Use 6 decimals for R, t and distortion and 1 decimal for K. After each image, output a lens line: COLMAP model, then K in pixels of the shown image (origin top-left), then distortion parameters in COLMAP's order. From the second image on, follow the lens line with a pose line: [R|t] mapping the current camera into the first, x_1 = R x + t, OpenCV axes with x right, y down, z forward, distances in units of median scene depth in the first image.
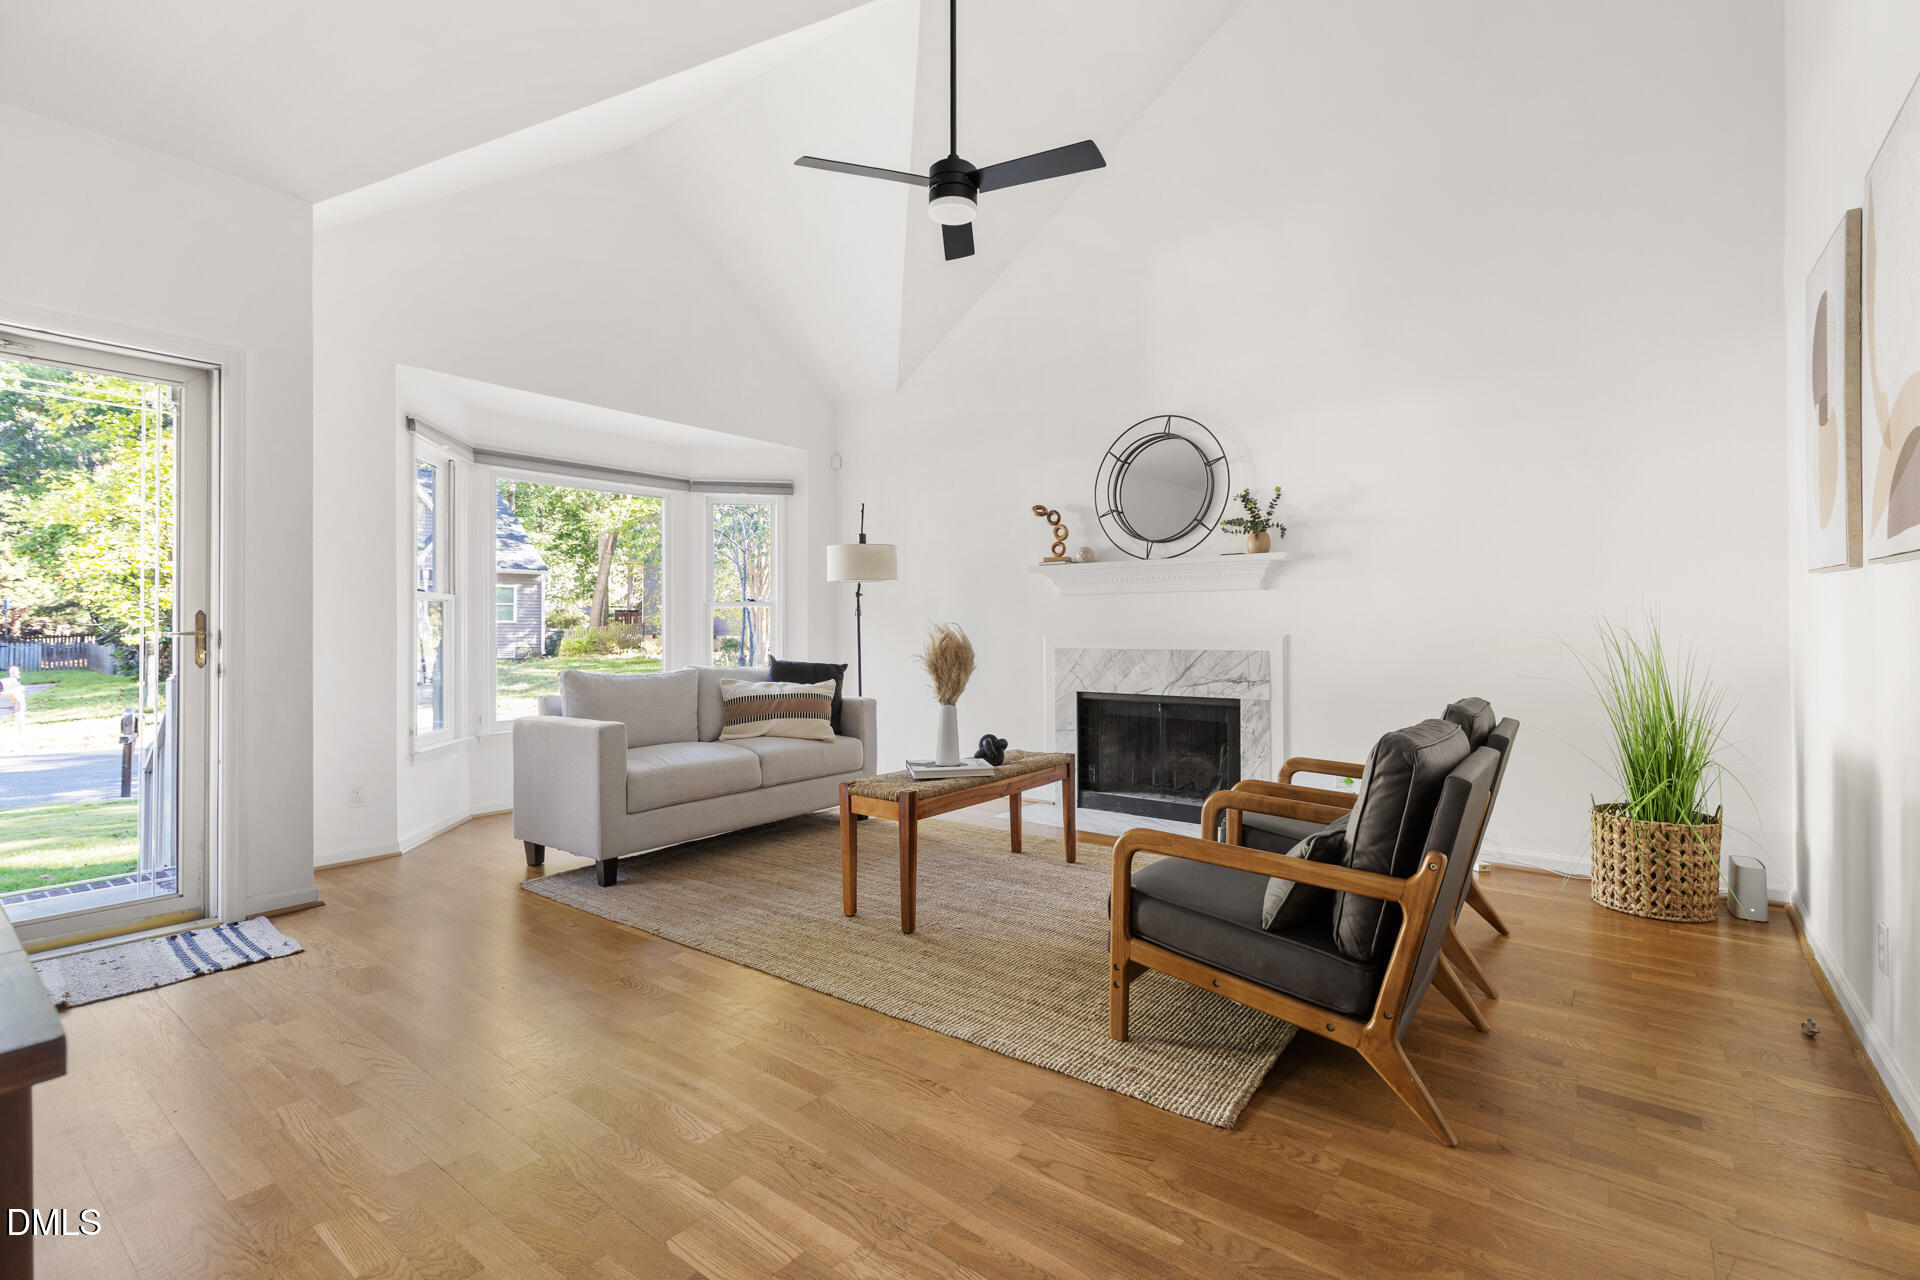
lens RADIAL K [[866.7, 0, 967.5], [0, 866.7, 623.3], [0, 0, 1]] dist [0.013041, -0.001960]
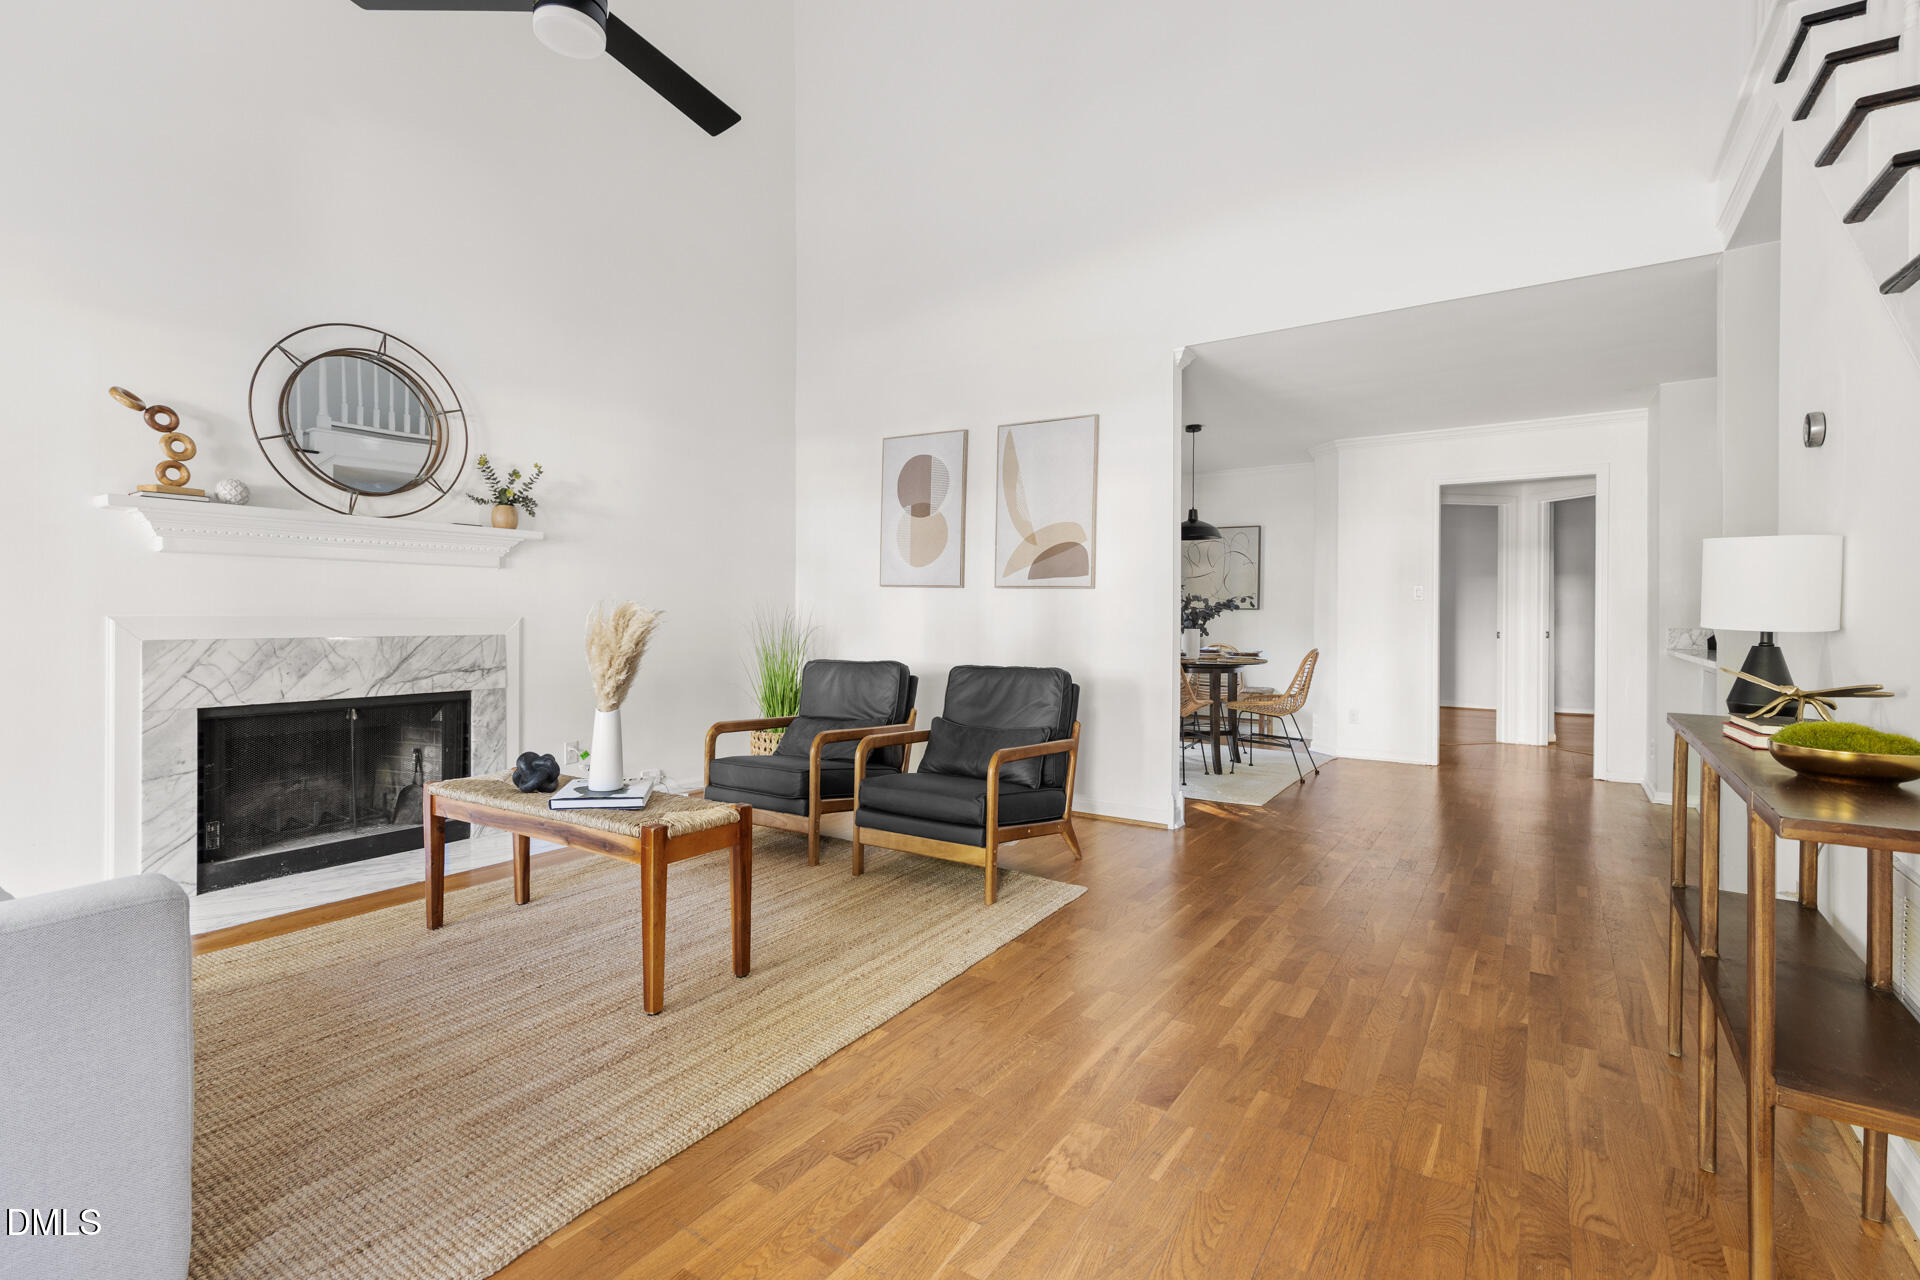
lens RADIAL K [[866.7, 0, 960.2], [0, 866.7, 621.0], [0, 0, 1]] dist [0.013041, -0.001960]
pose [[-0.061044, -0.001772, 0.998134, -0.595518], [-0.012535, 0.999921, 0.001008, 0.009498], [-0.998056, -0.012450, -0.061061, 0.554457]]
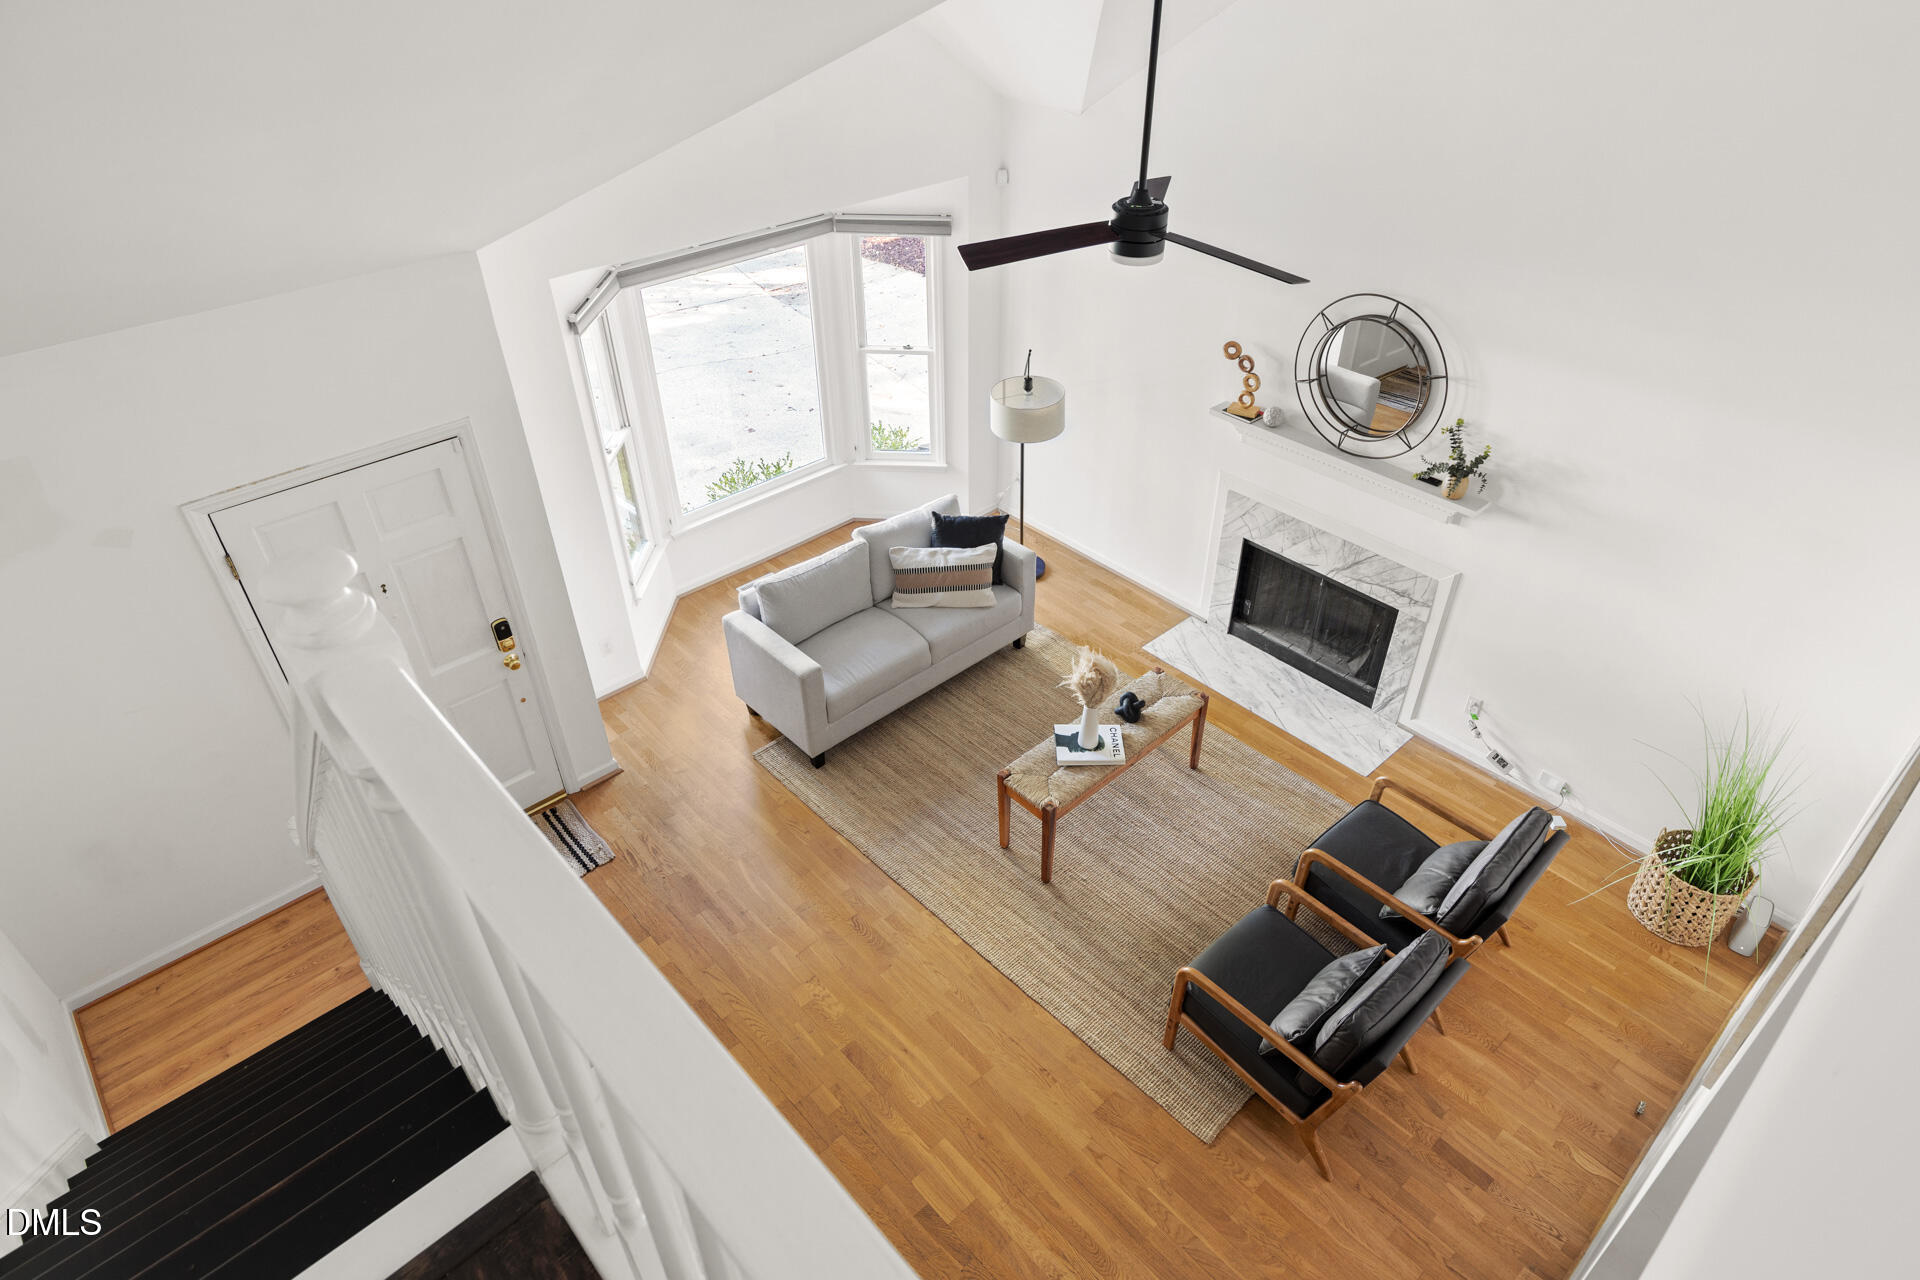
lens RADIAL K [[1112.2, 0, 969.5], [0, 1112.2, 638.7], [0, 0, 1]] dist [0.021441, -0.000452]
pose [[0.984527, 0.103688, -0.141263, 0.013726], [0.003303, 0.795023, 0.606570, -0.657672], [0.175201, -0.597651, 0.782379, -0.104778]]
